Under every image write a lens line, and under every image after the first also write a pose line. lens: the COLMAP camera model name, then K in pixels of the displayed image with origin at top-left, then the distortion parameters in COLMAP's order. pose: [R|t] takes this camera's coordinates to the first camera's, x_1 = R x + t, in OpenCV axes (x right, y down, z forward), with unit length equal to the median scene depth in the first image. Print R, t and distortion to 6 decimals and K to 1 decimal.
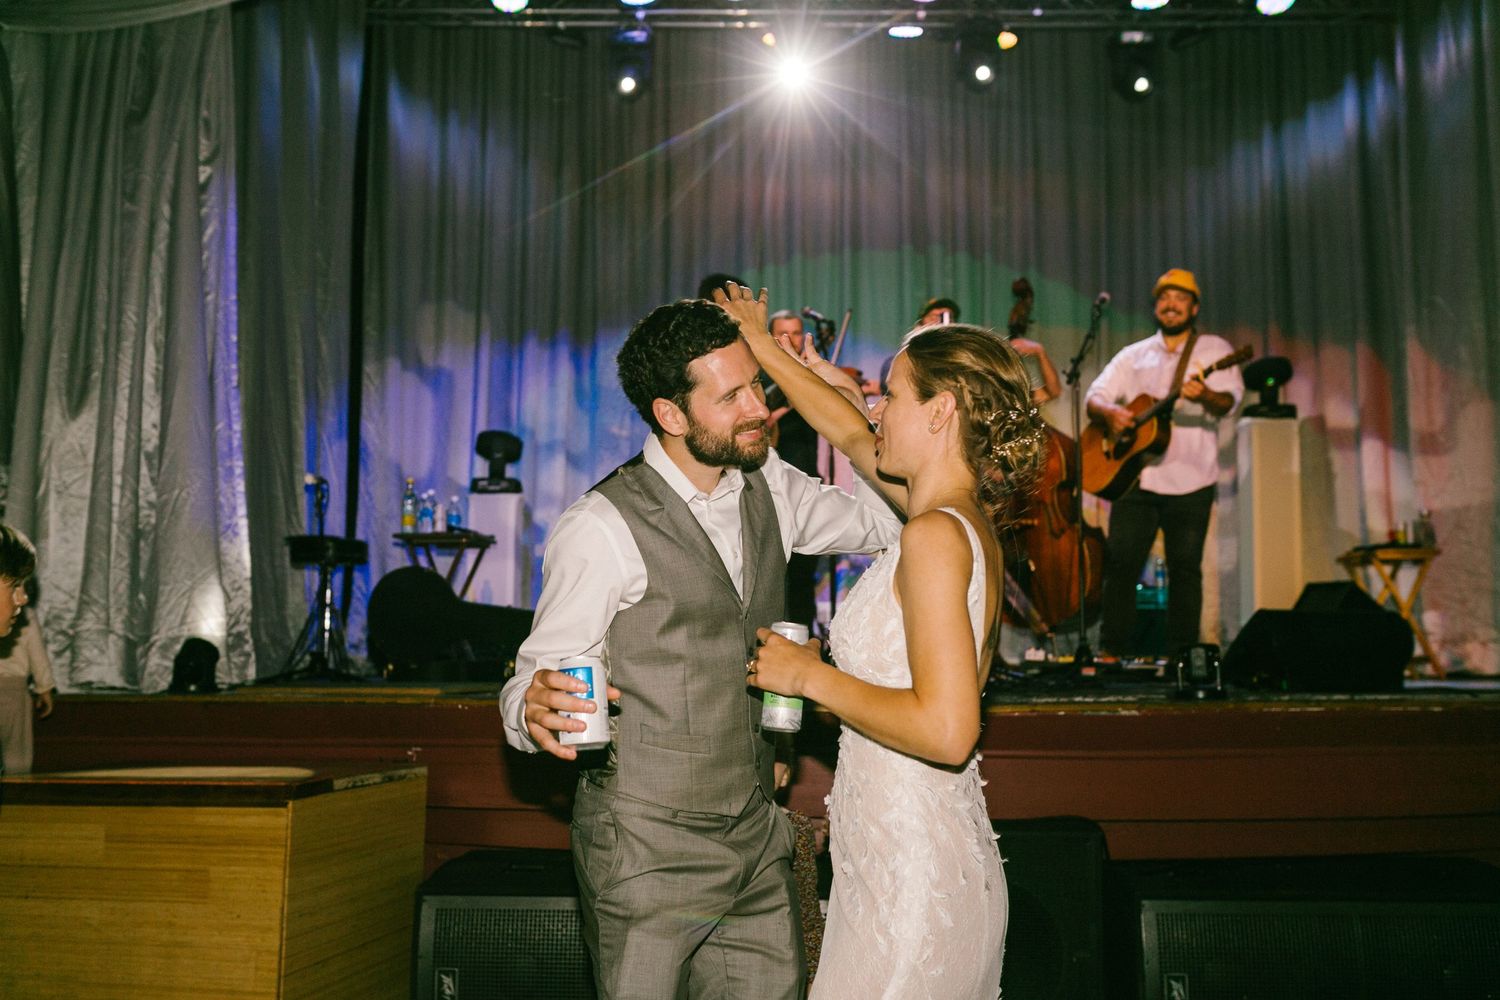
lens RADIAL K [[1492.4, 0, 750.0], [0, 1492.4, 500.0], [0, 0, 1]] dist [0.007206, 0.140446]
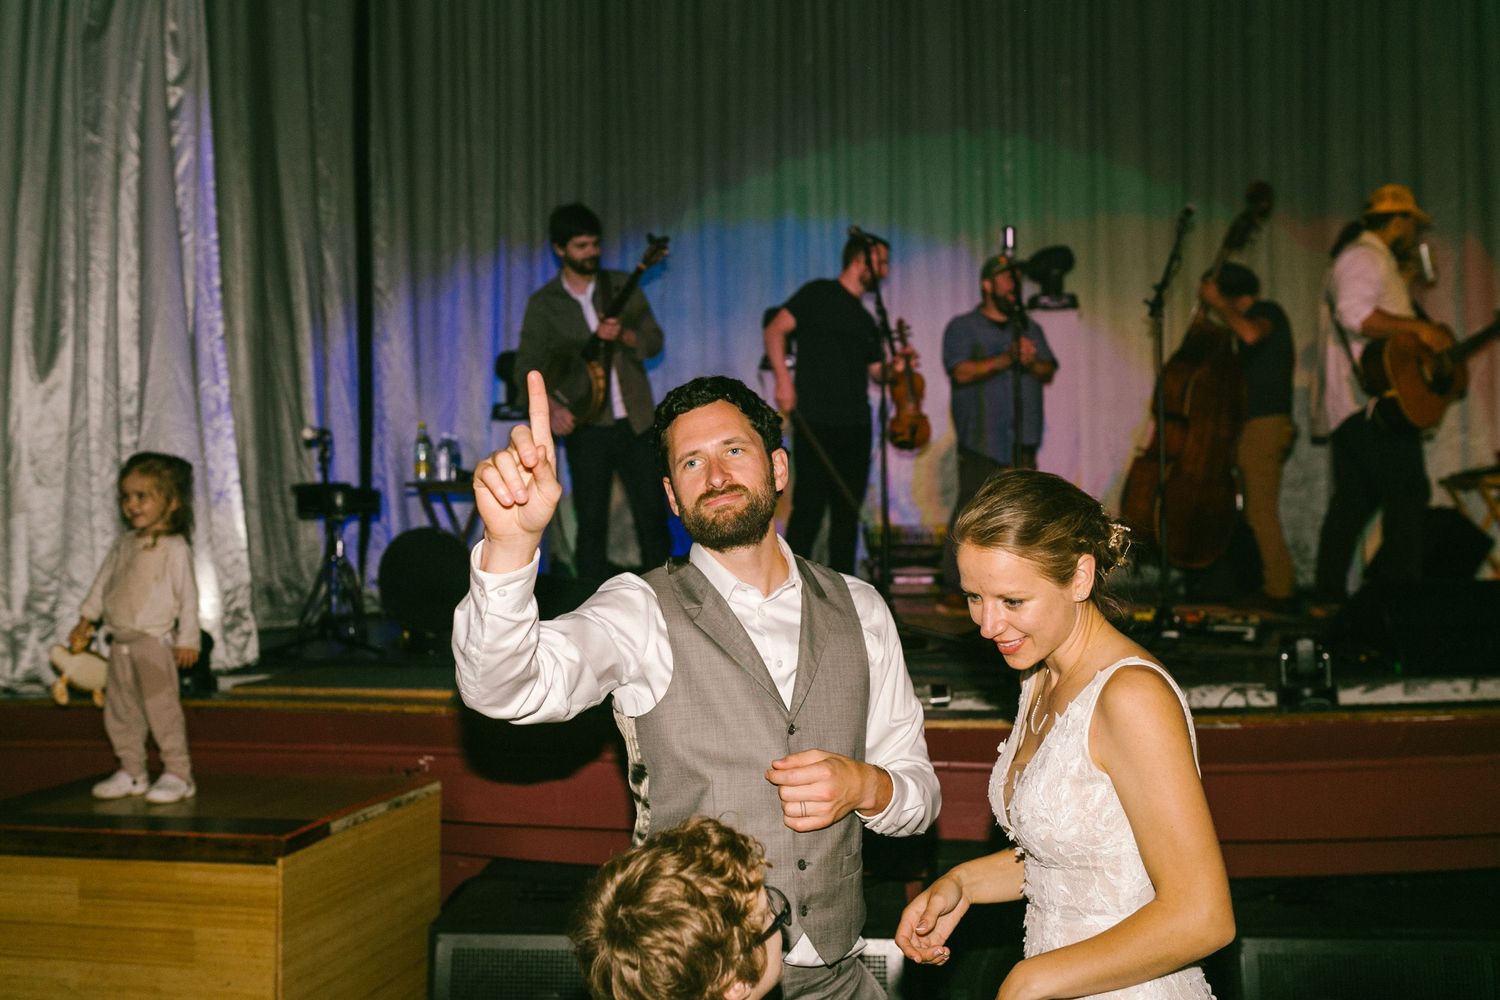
lens RADIAL K [[1508.3, 0, 750.0], [0, 1508.3, 500.0], [0, 0, 1]] dist [0.039071, 0.009133]
pose [[0.999516, -0.010876, -0.029148, -0.000400], [0.013709, 0.995008, 0.098852, -0.065839], [0.027928, -0.099203, 0.994675, 0.094974]]
